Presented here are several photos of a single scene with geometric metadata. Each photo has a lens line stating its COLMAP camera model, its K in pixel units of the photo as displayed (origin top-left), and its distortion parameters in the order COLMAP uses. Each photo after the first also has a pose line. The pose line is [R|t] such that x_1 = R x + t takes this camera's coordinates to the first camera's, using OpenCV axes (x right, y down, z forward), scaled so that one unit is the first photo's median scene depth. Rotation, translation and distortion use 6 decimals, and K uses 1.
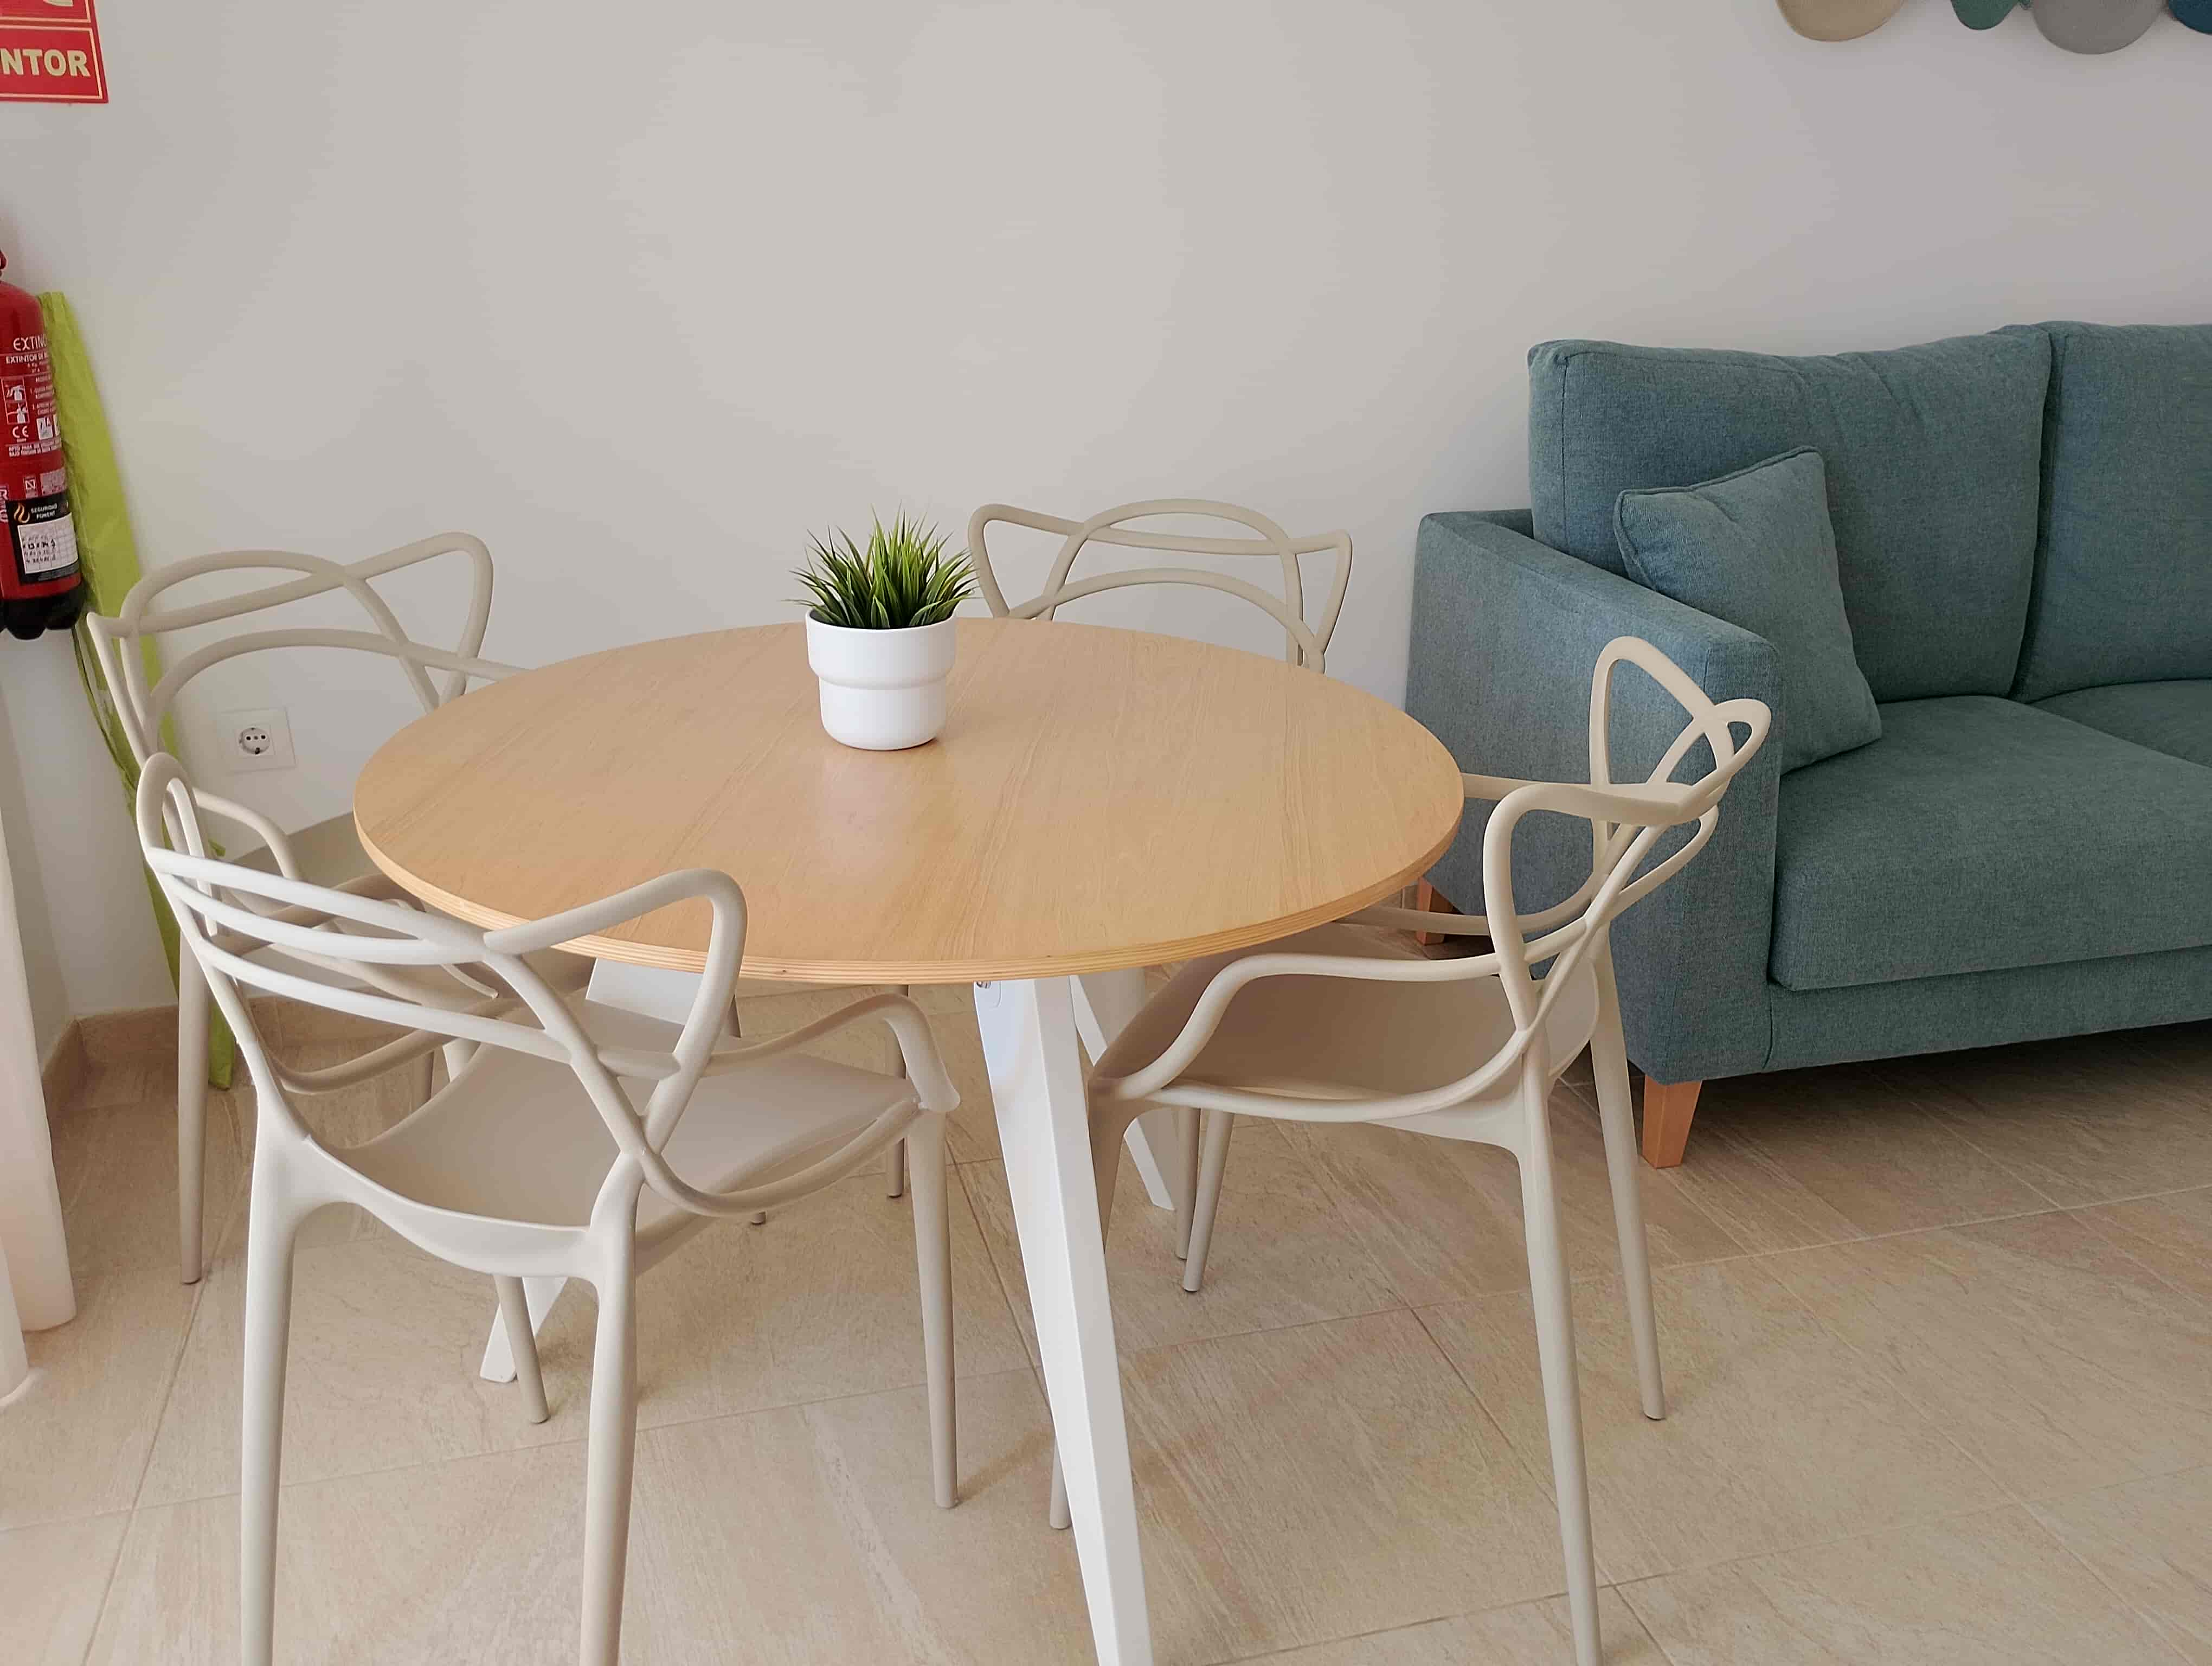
lens RADIAL K [[1825.1, 0, 1090.7], [0, 1825.1, 819.7], [0, 0, 1]] dist [0.052799, -0.071949]
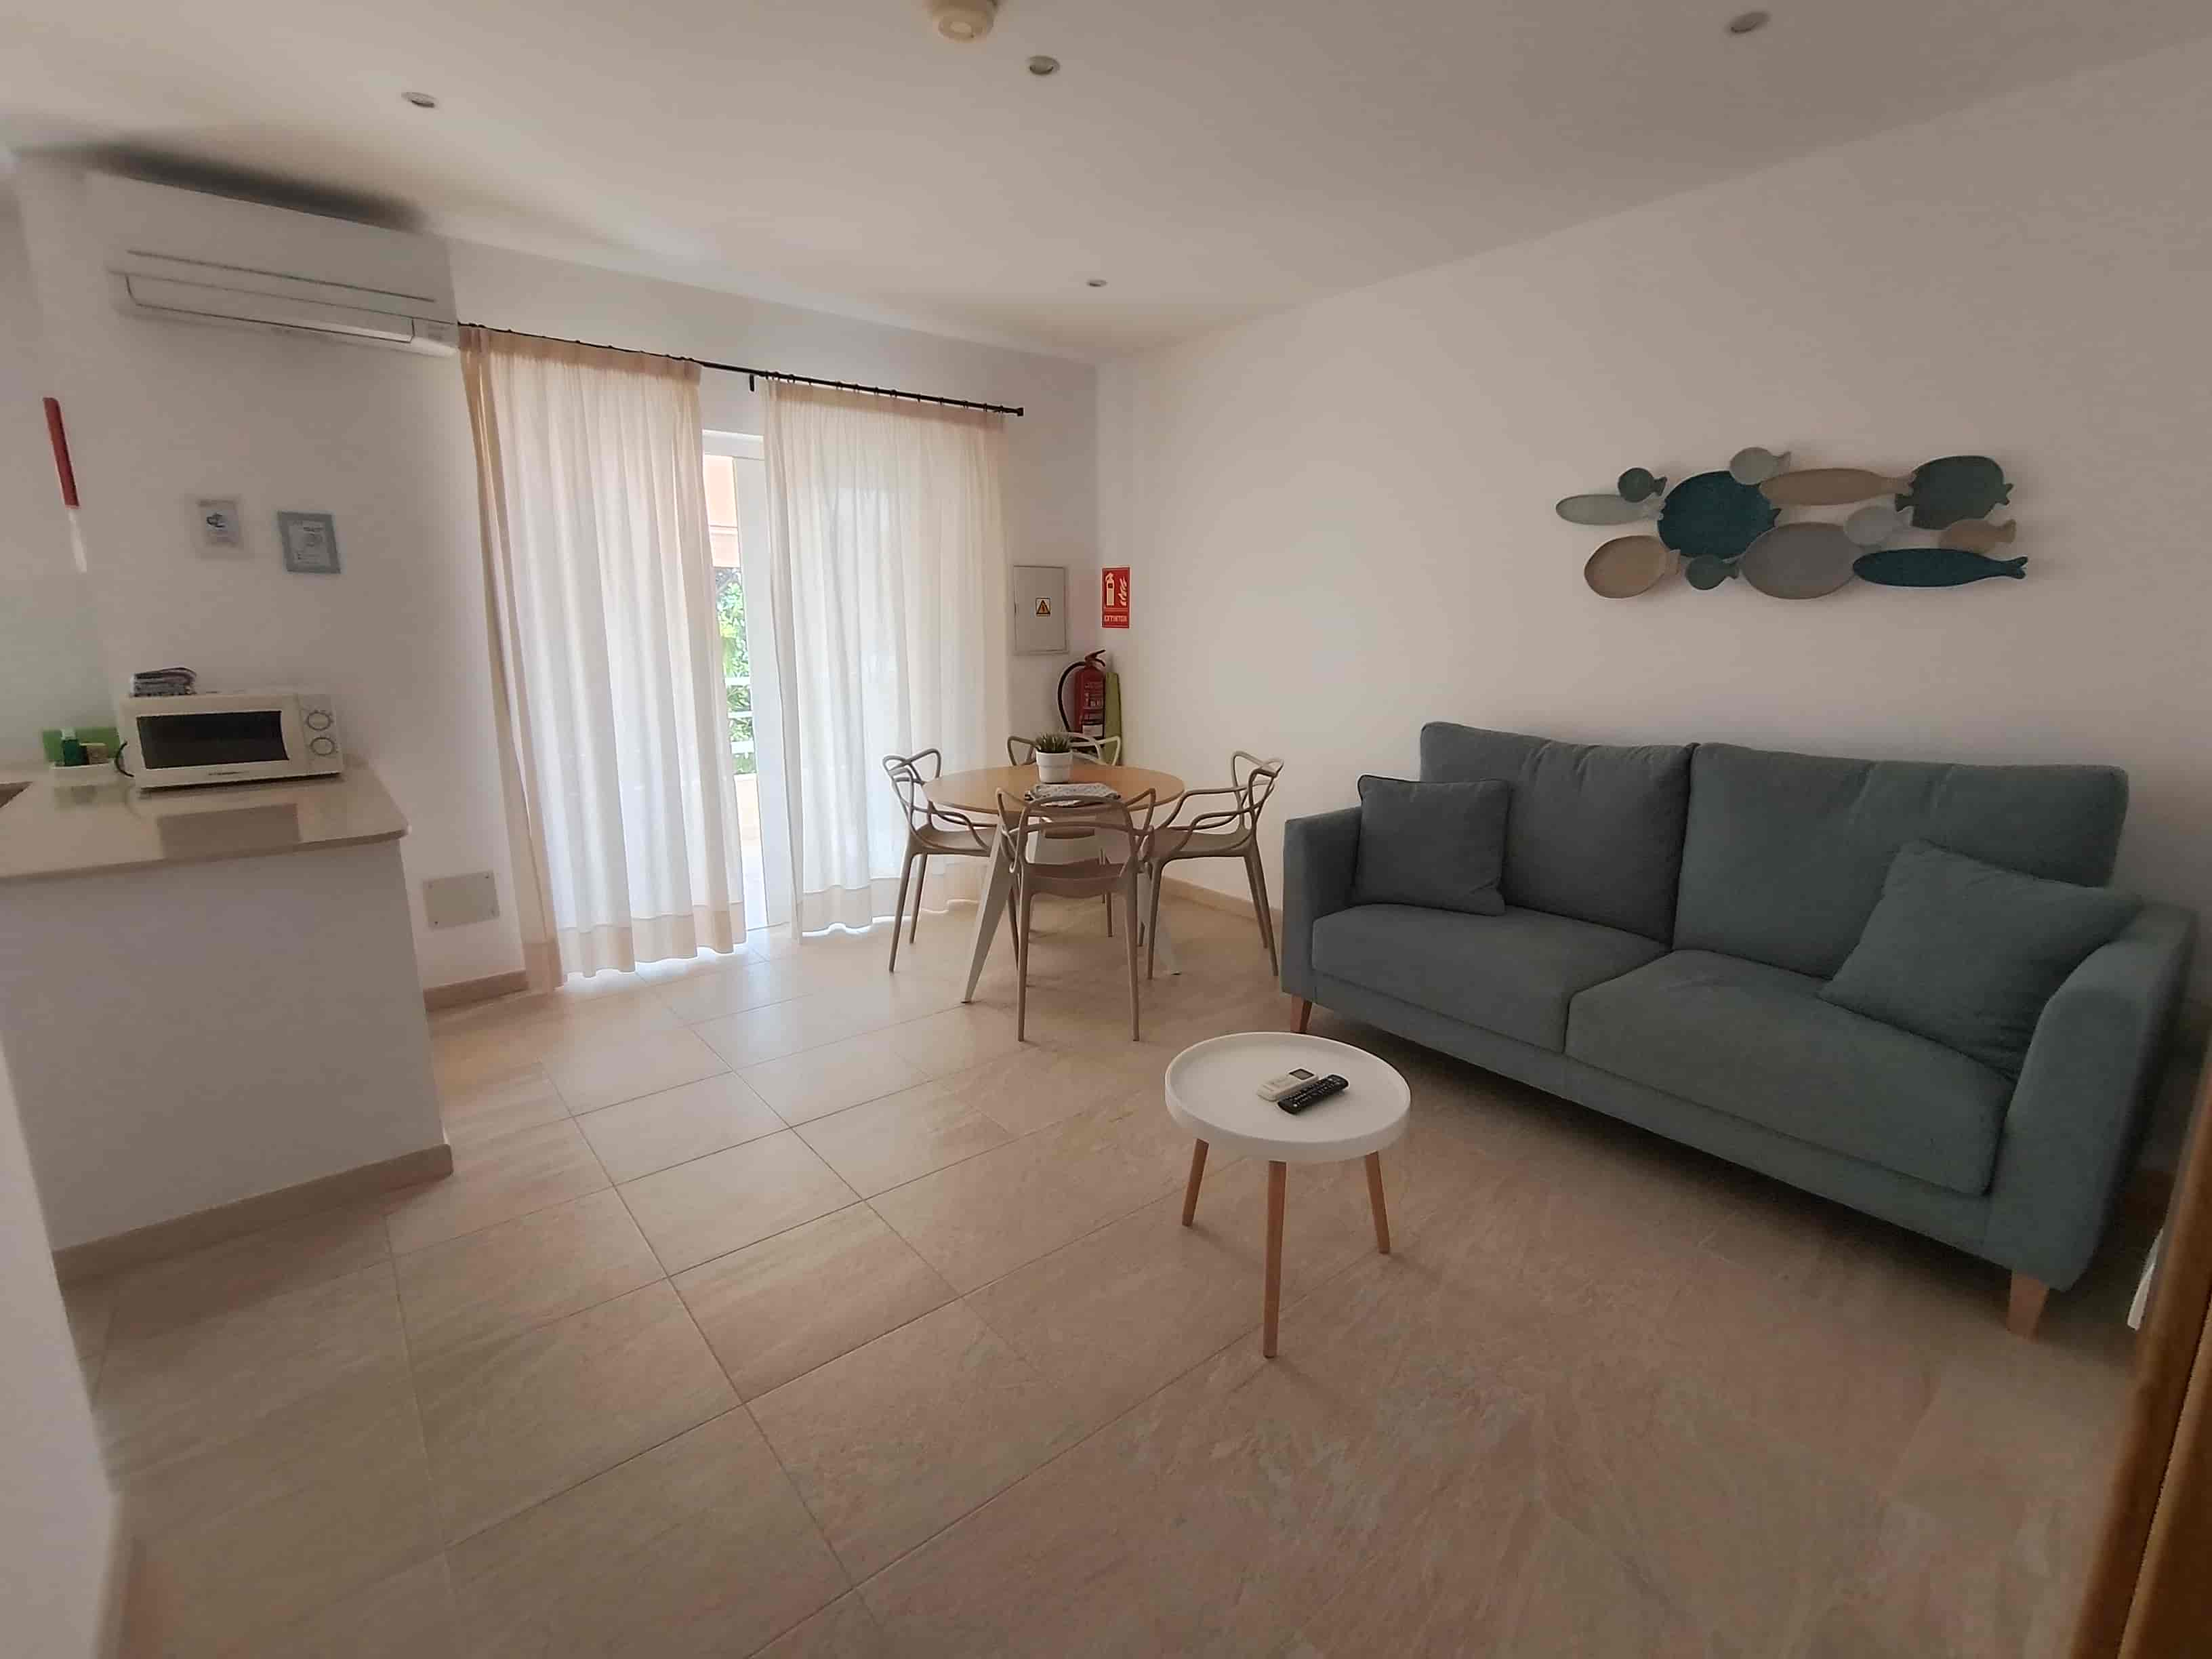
lens RADIAL K [[998.3, 0, 1107.0], [0, 998.3, 822.8], [0, 0, 1]] dist [0.002063, 0.000403]
pose [[0.412530, 0.177936, -0.893397, 1.354091], [-0.312320, 0.948921, 0.044780, -0.063930], [0.855731, 0.260552, 0.447031, 0.088423]]
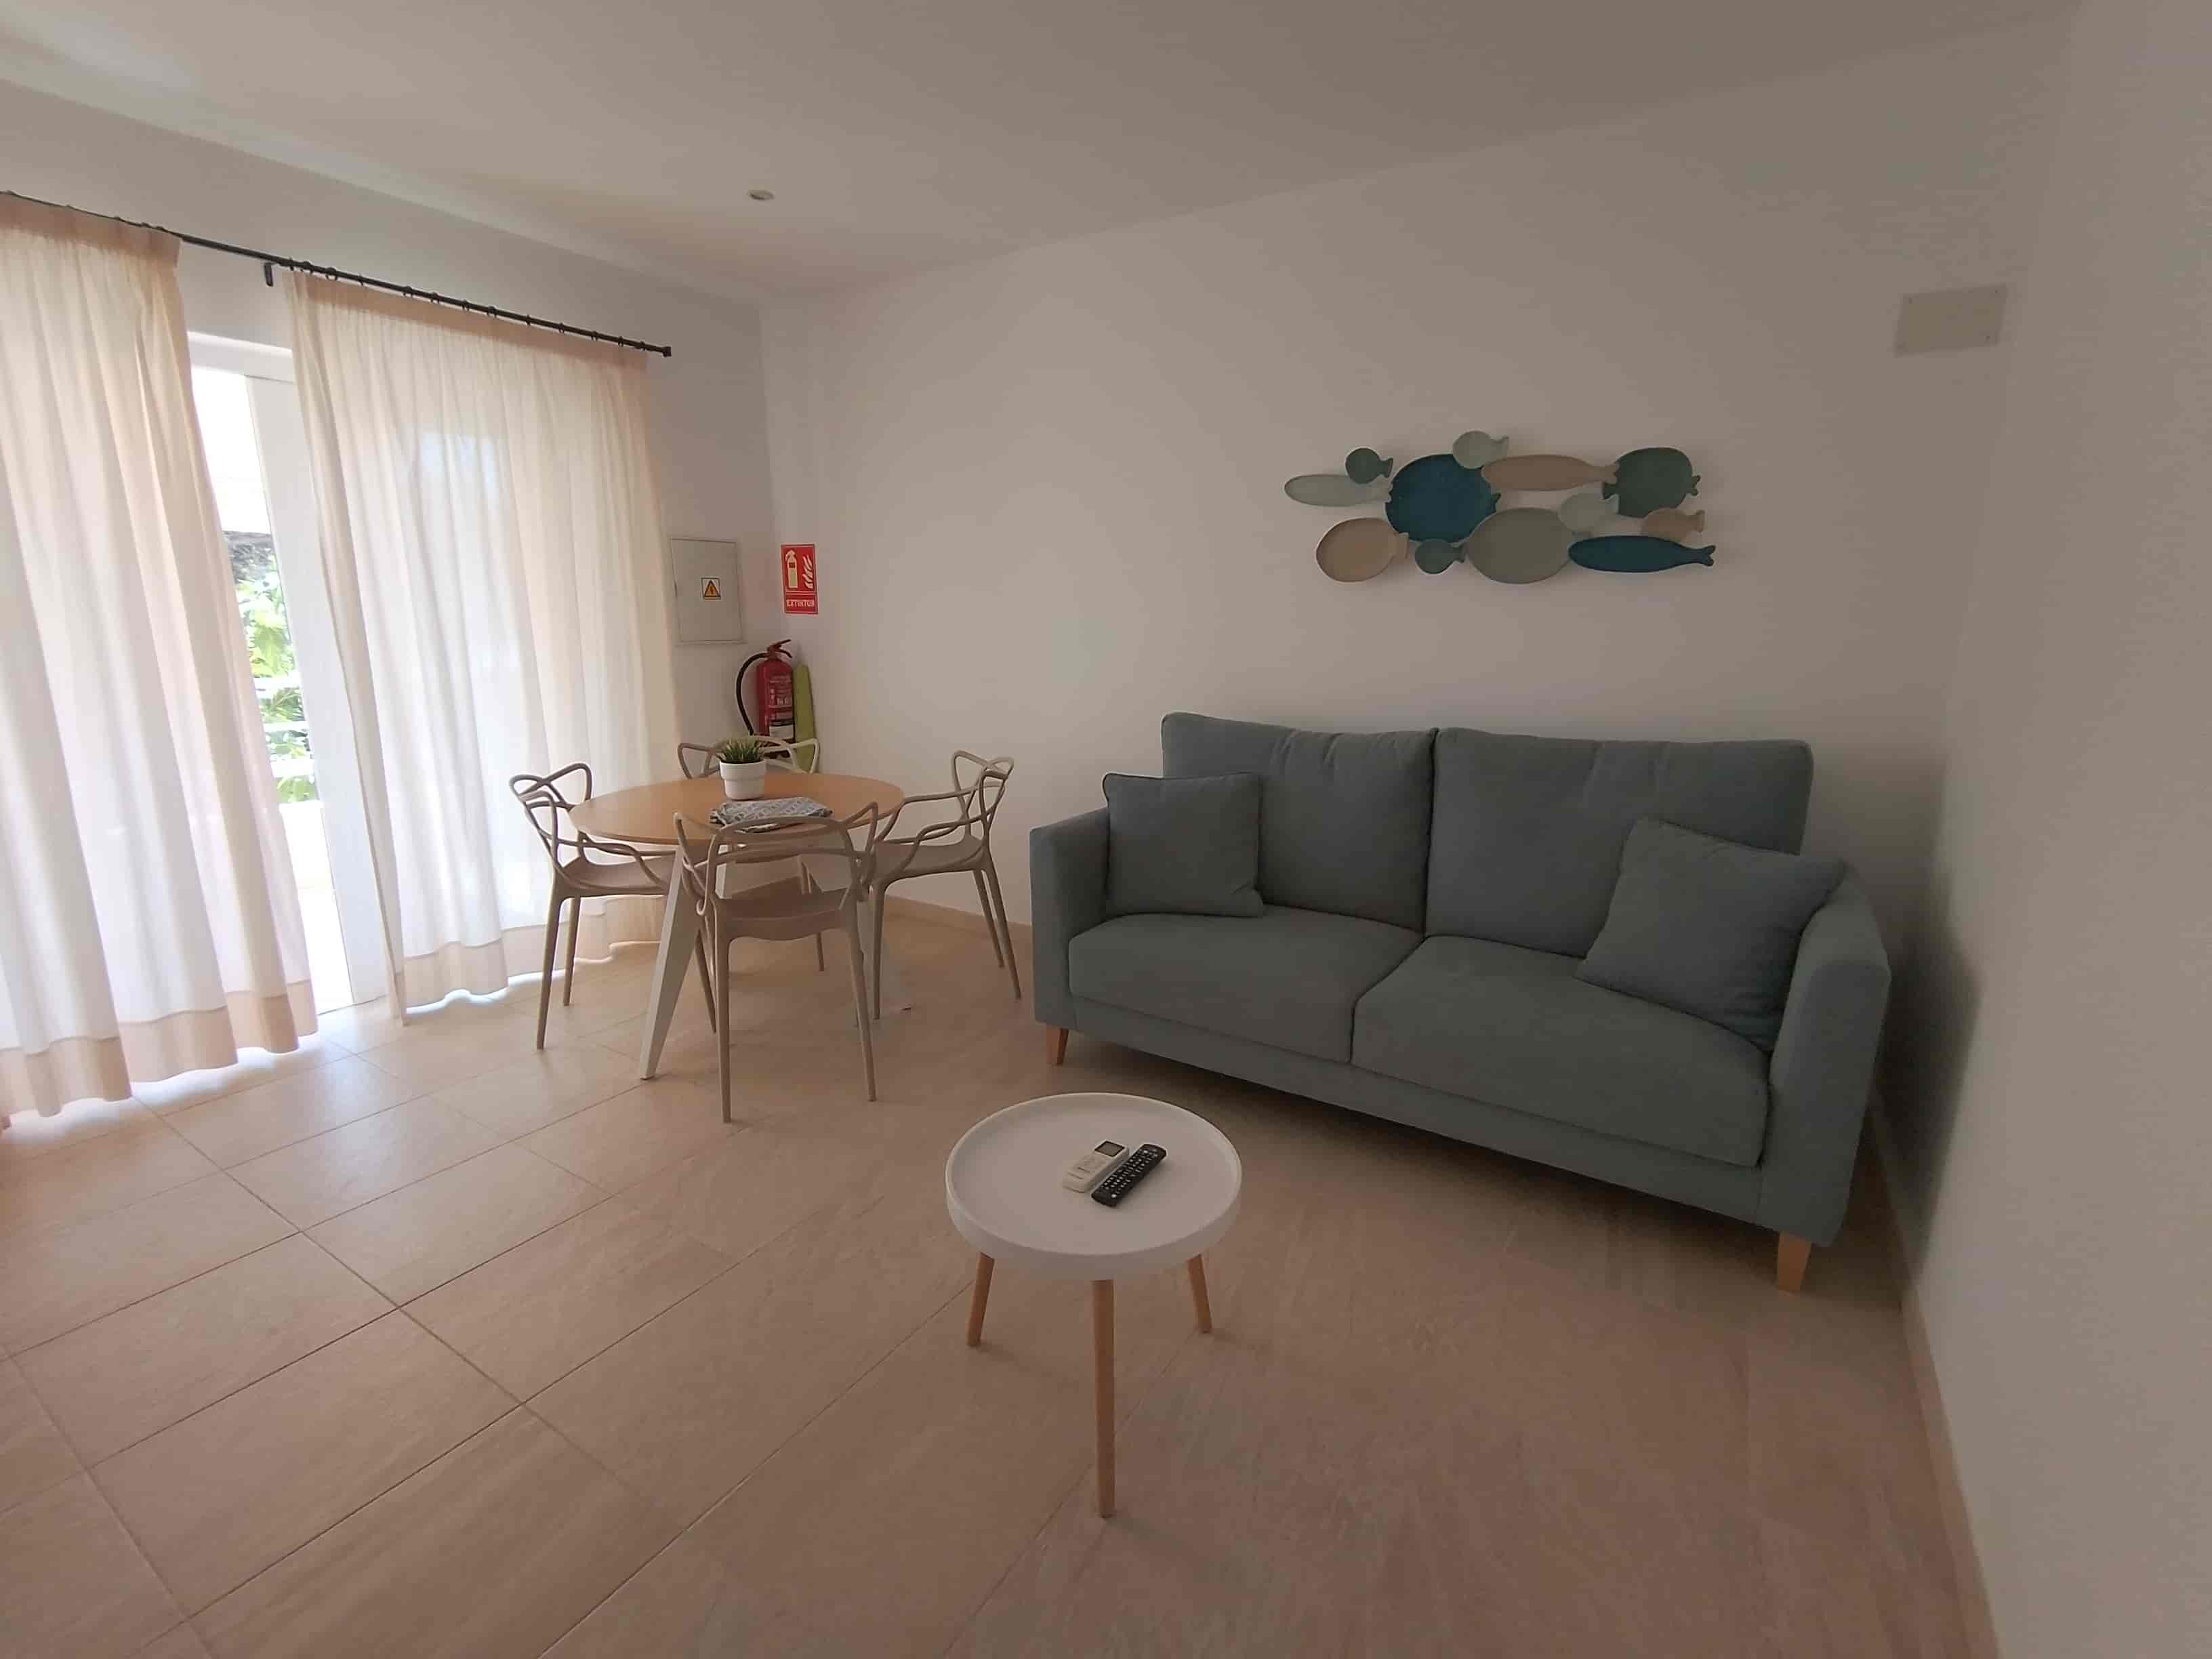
lens RADIAL K [[998.3, 0, 1107.0], [0, 998.3, 822.8], [0, 0, 1]] dist [0.002063, 0.000403]
pose [[0.678733, 0.151980, -0.718486, 1.170005], [-0.253721, 0.966636, -0.035211, -0.071213], [0.689164, 0.206194, 0.694649, 0.128443]]
